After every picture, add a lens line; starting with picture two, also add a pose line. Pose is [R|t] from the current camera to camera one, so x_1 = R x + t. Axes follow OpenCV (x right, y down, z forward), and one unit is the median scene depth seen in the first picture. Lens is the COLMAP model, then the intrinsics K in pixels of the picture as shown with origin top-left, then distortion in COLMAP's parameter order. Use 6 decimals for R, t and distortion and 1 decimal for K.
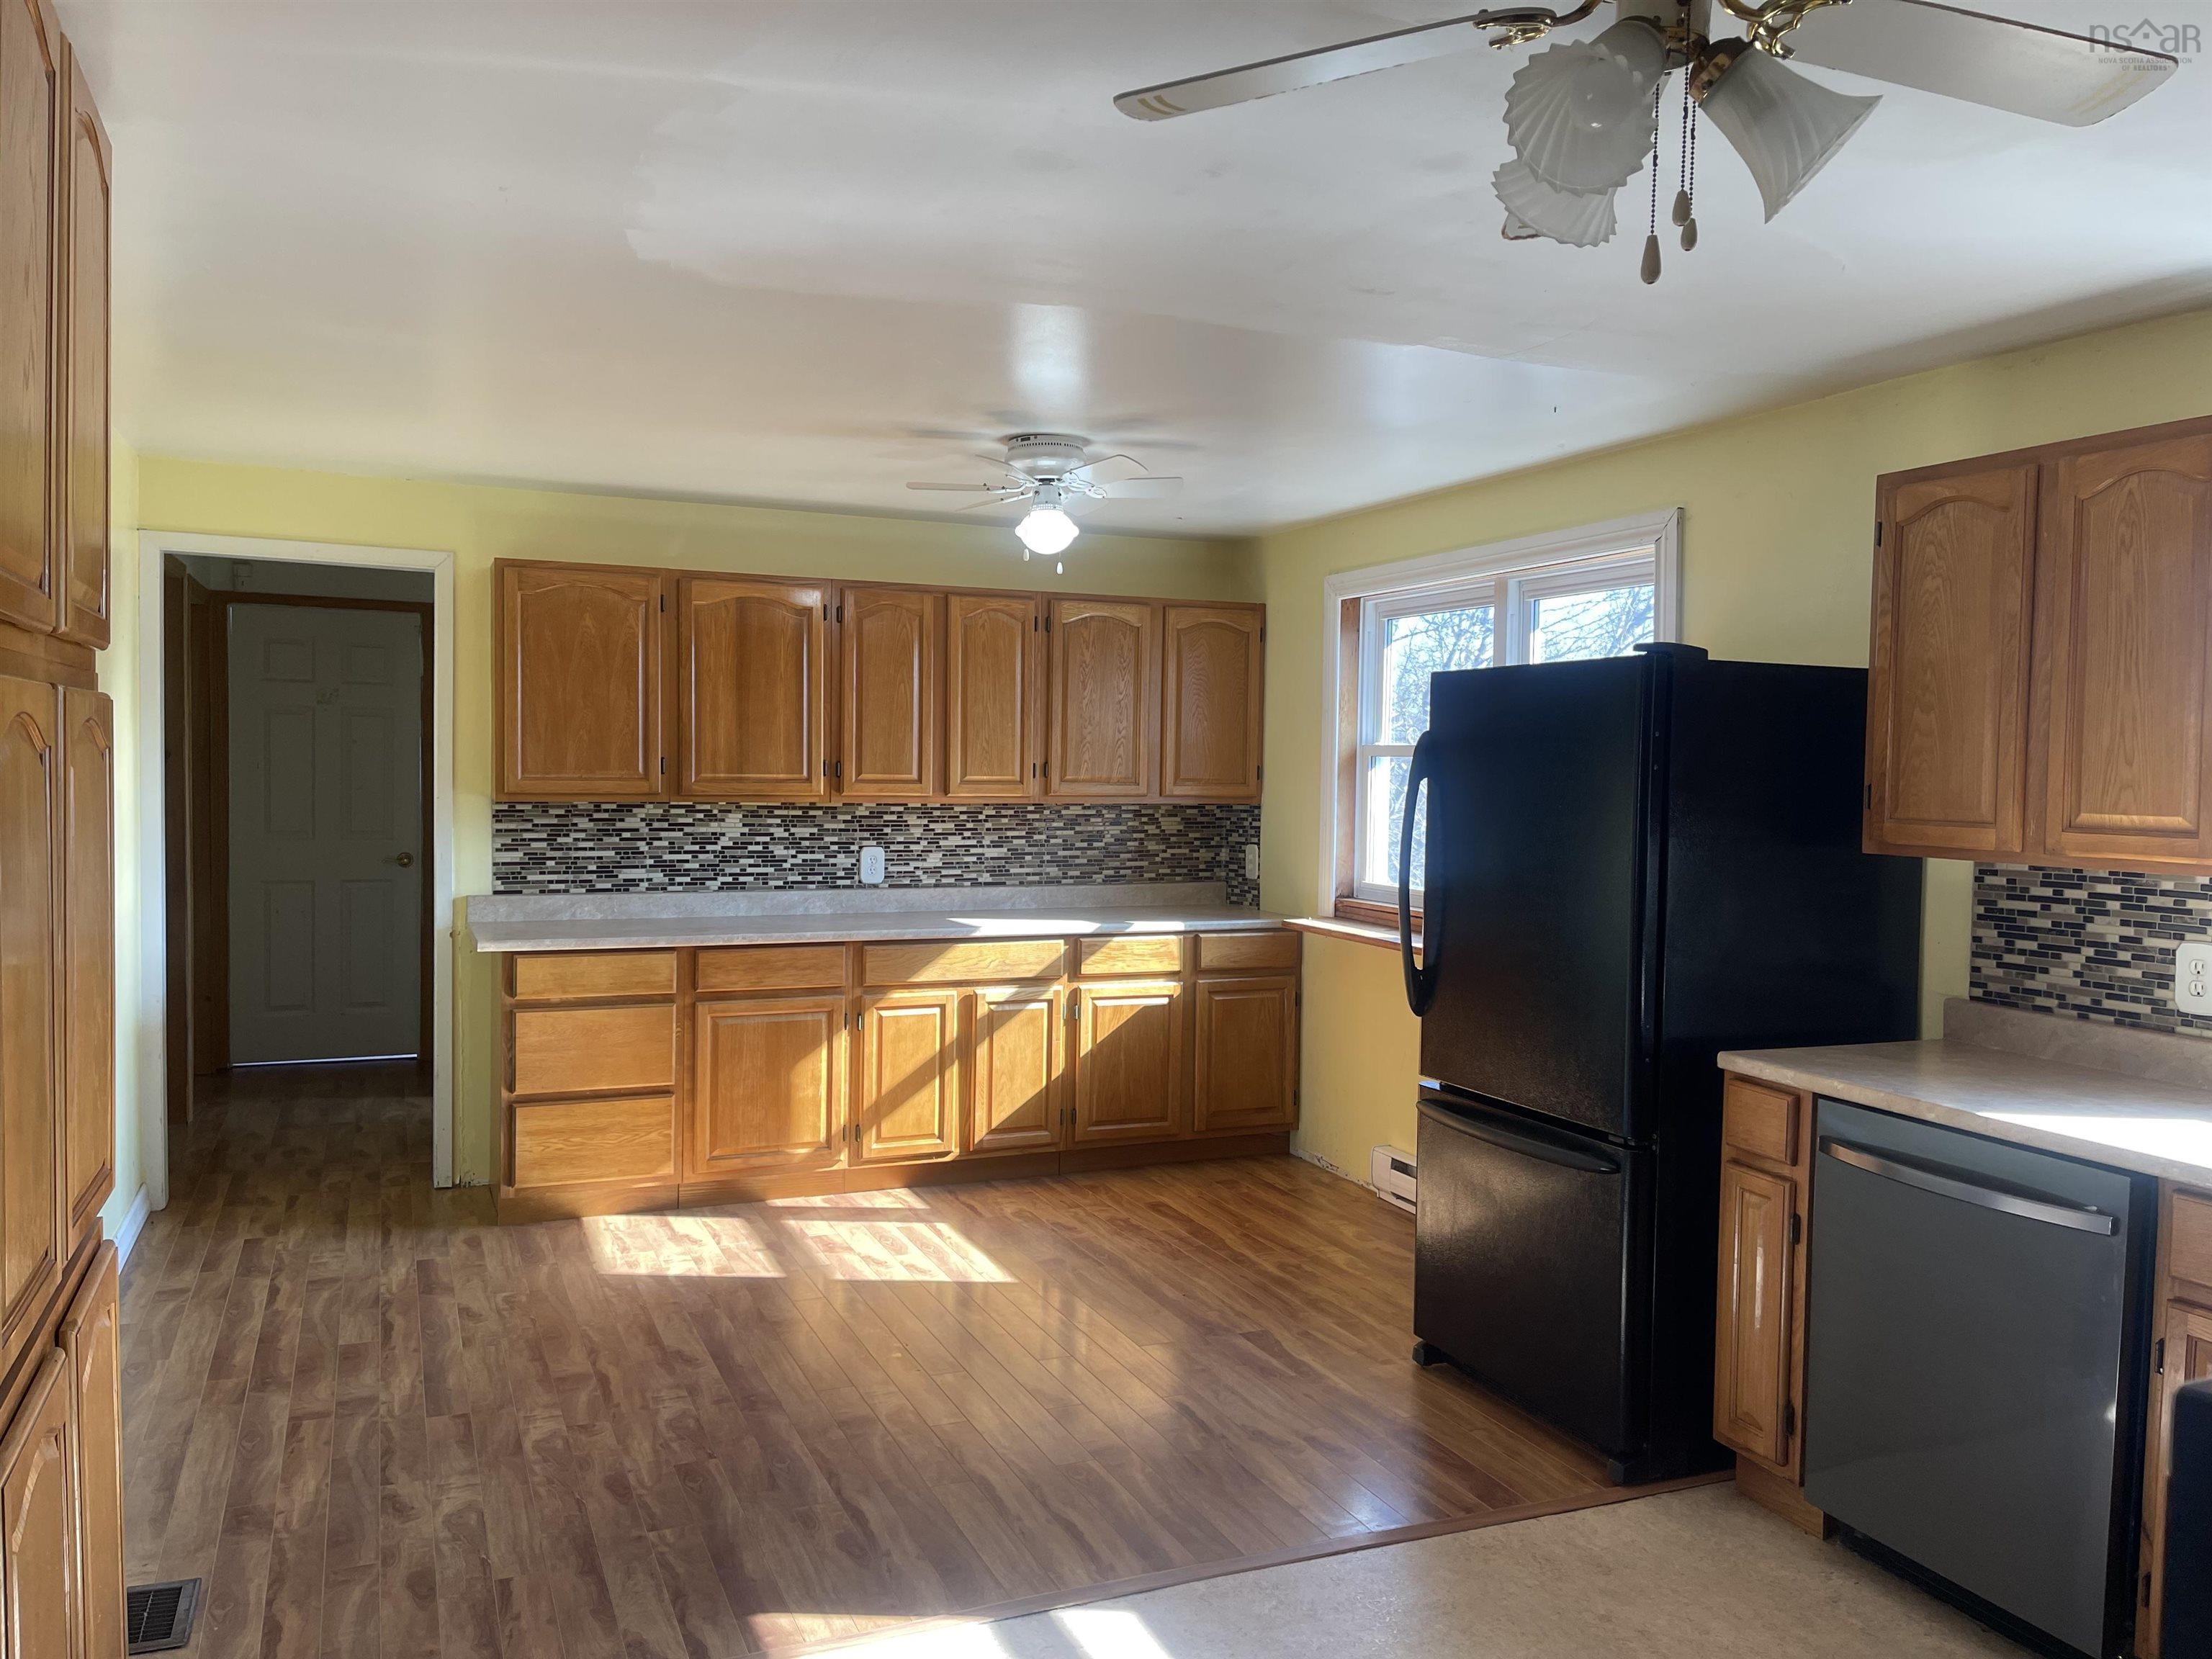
lens RADIAL K [[1642.1, 0, 1099.6], [0, 1642.1, 819.9], [0, 0, 1]] dist [-0.010108, -0.027314]
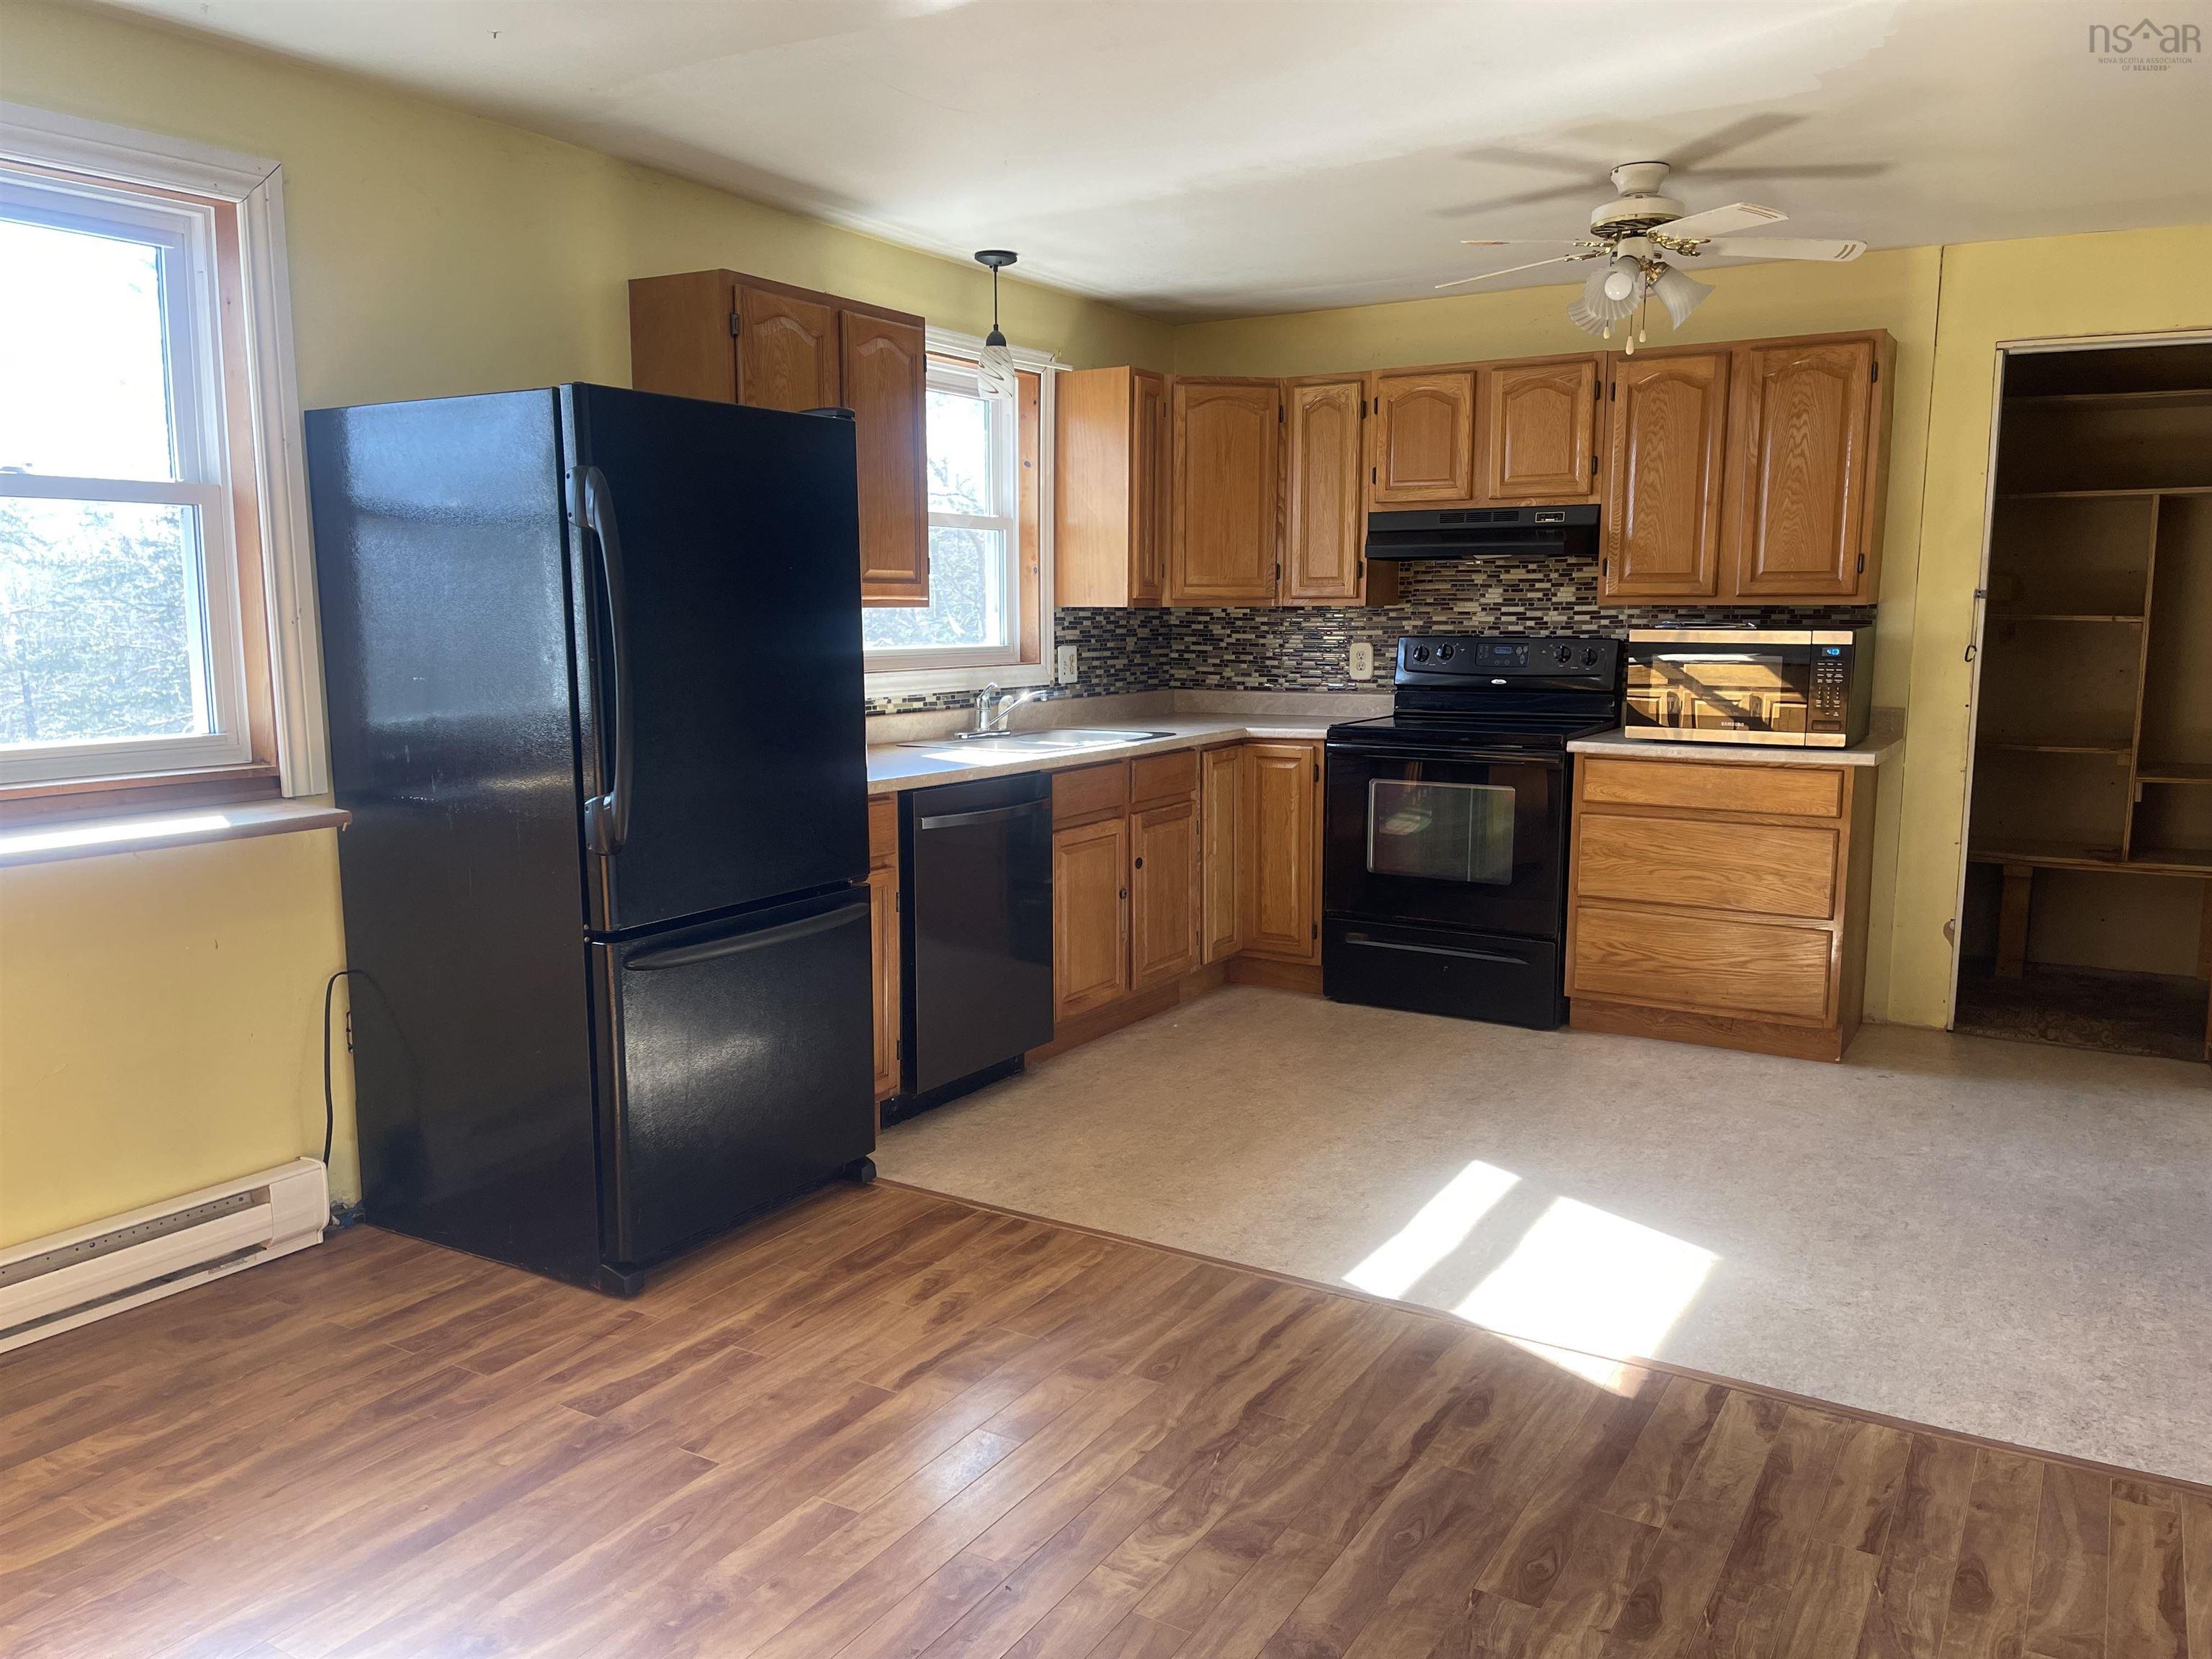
lens RADIAL K [[1642.1, 0, 1097.4], [0, 1642.1, 833.4], [0, 0, 1]] dist [-0.010108, -0.027314]
pose [[-0.568368, -0.137147, 0.811263, -0.708107], [0.025052, 0.982668, 0.183674, -0.029353], [-0.822393, 0.124718, -0.555081, 1.616526]]
